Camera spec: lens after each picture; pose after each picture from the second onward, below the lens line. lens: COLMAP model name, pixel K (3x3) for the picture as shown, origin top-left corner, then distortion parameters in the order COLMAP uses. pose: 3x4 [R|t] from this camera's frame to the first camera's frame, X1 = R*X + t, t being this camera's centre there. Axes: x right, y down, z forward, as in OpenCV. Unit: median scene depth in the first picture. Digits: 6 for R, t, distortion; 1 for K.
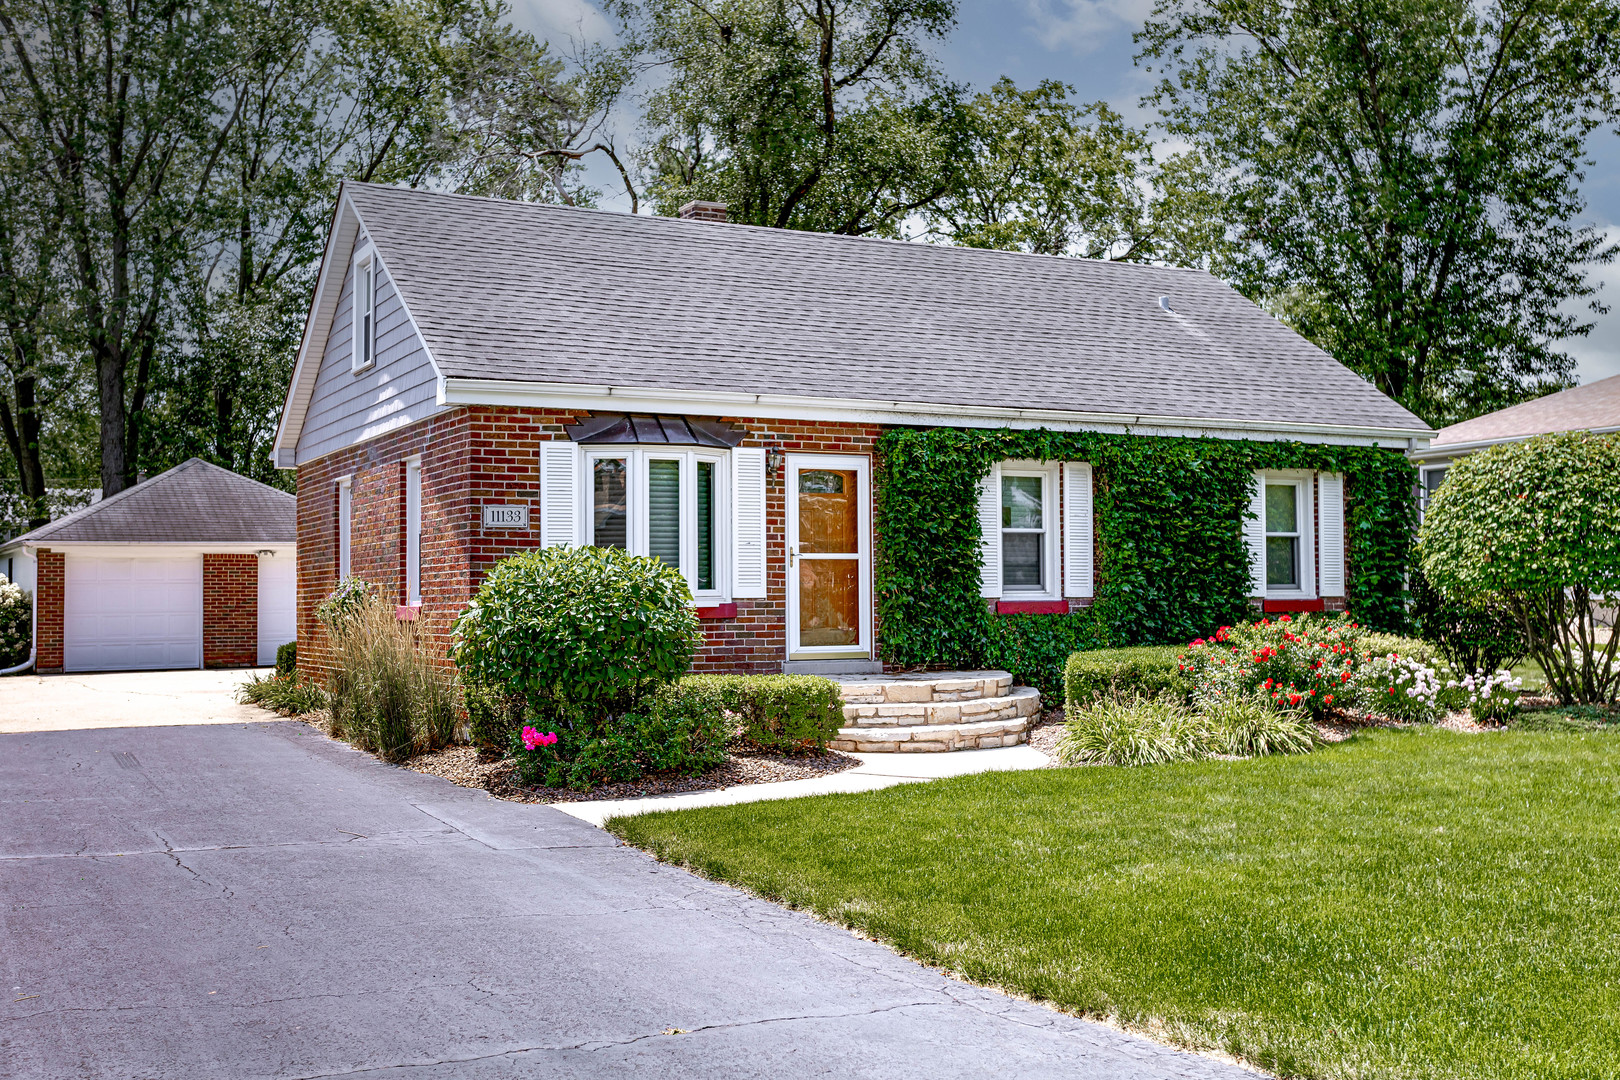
lens RADIAL K [[1720.3, 0, 810.8], [0, 1720.3, 537.5], [0, 0, 1]] dist [0.039538, 0.000000]
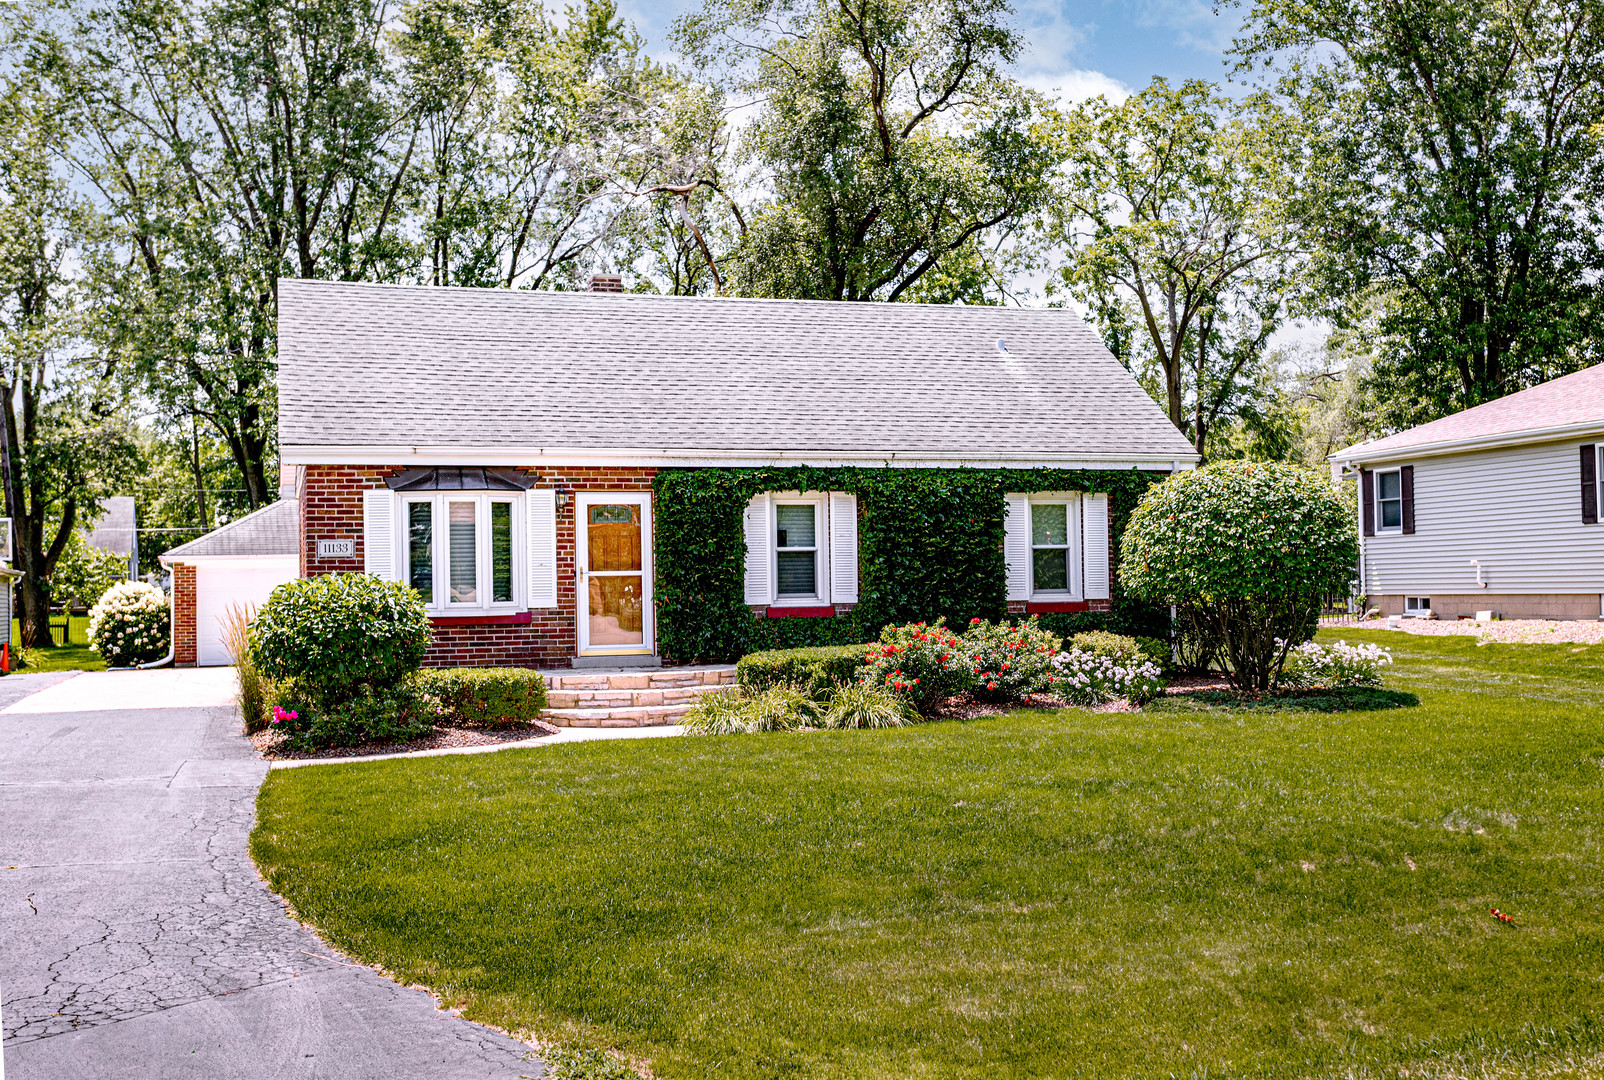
lens RADIAL K [[1727.0, 0, 801.4], [0, 1727.0, 547.3], [0, 0, 1]] dist [-0.001501, 0.000000]
pose [[0.988458, -0.013636, -0.150880, 0.342429], [0.015229, 0.999840, 0.009406, -0.018352], [0.150727, -0.011595, 0.988507, -0.229178]]
